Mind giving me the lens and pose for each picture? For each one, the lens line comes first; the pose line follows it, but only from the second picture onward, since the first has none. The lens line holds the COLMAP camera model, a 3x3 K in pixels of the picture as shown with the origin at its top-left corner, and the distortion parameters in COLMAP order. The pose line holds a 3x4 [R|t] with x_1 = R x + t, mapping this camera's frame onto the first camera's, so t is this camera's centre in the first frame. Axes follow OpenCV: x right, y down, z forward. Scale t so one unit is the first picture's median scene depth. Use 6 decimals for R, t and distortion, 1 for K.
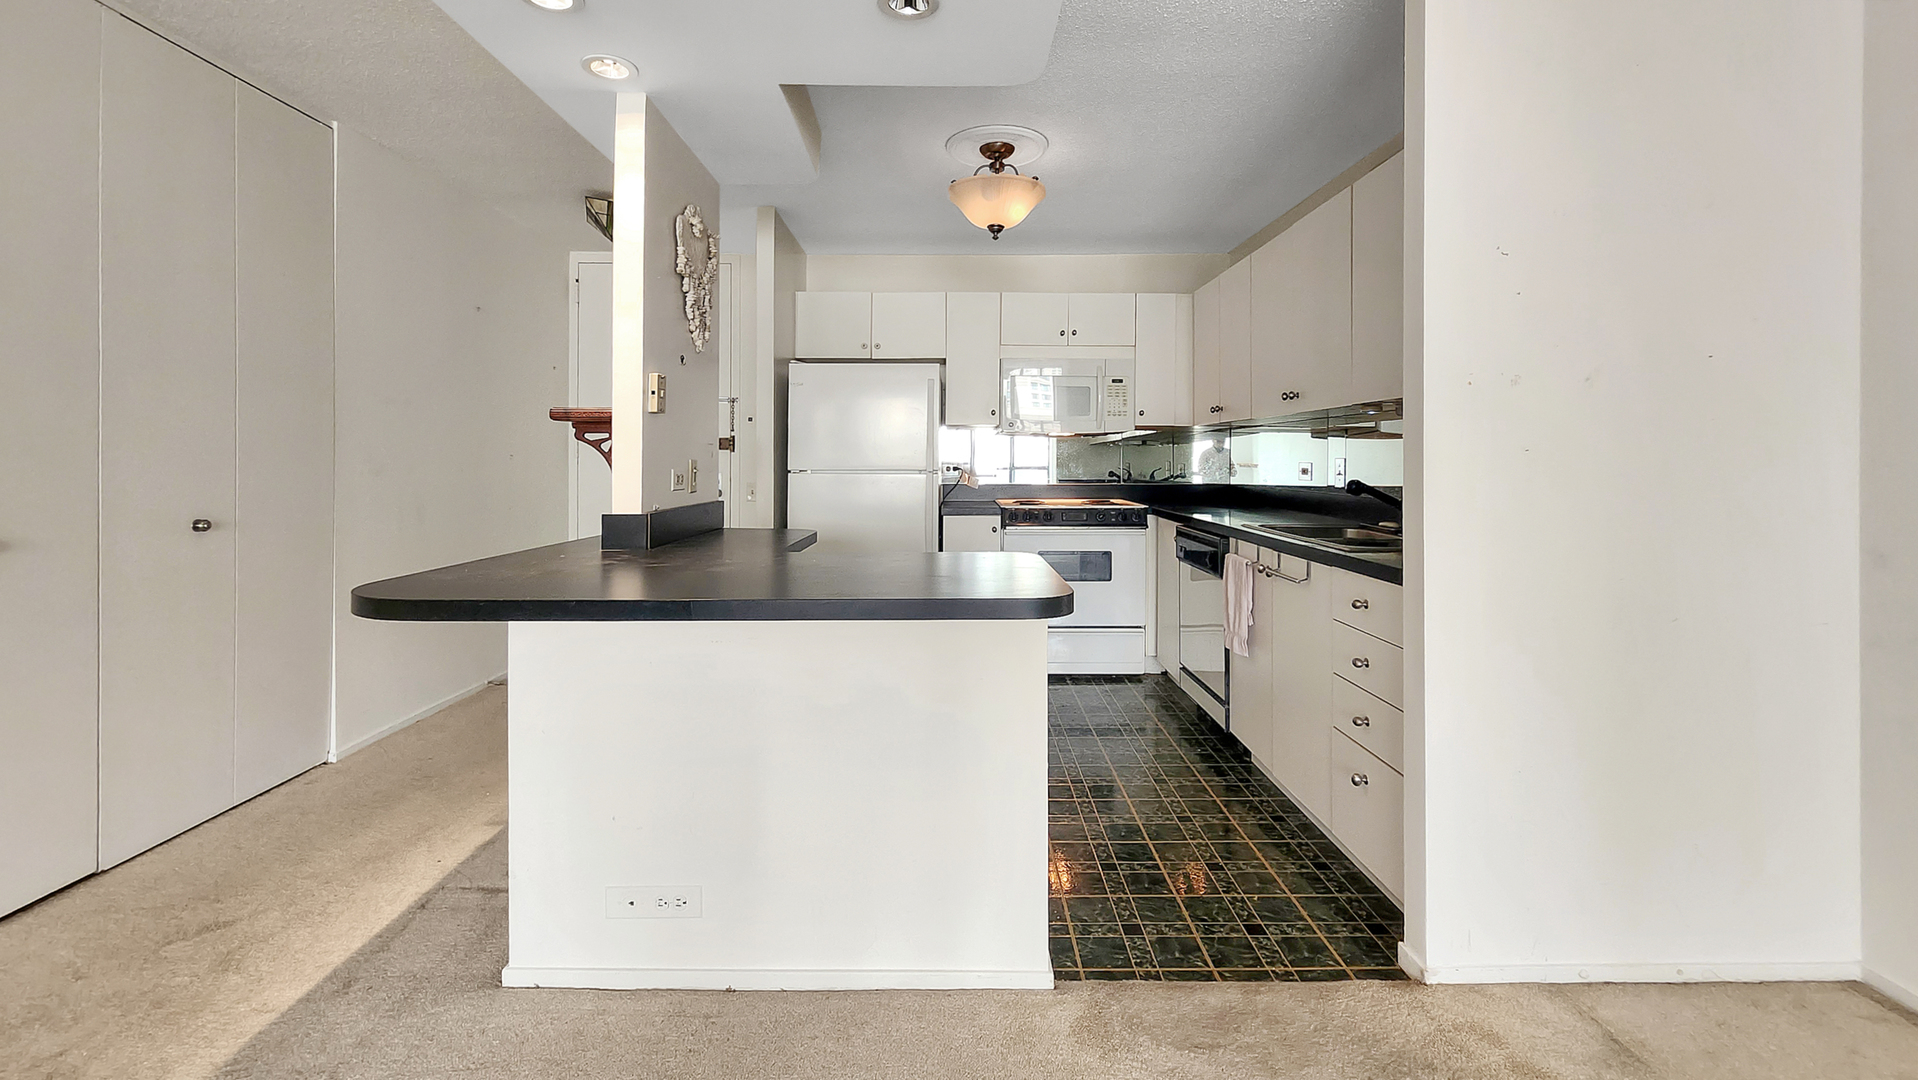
lens RADIAL K [[790.3, 0, 959.6], [0, 790.3, 459.3], [0, 0, 1]] dist [-0.001496, -0.000043]
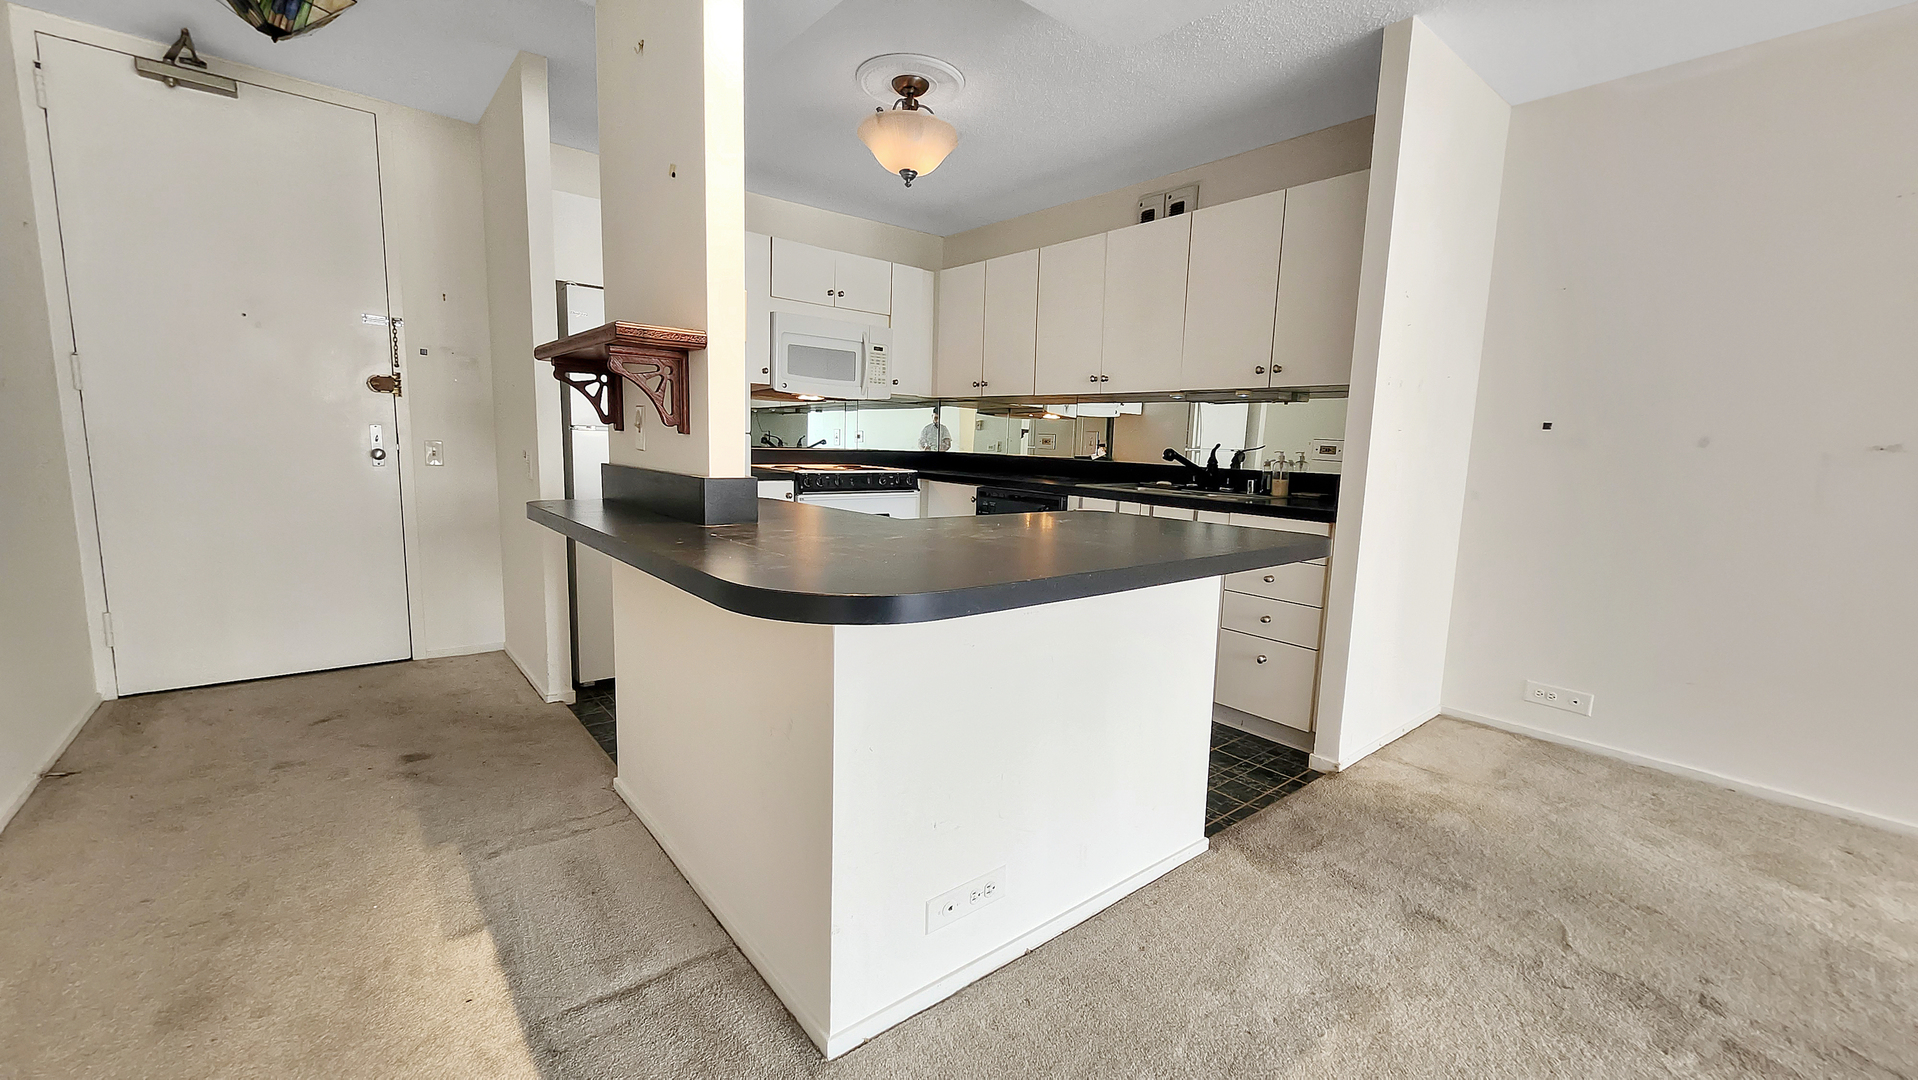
lens RADIAL K [[761.6, 0, 950.8], [0, 761.6, 545.1], [0, 0, 1]] dist [0.000570, 0.000012]
pose [[0.775418, -0.063525, 0.628245, -0.391060], [-0.030763, 0.989945, 0.138068, 0.014562], [-0.630699, -0.126387, 0.765666, 0.163614]]
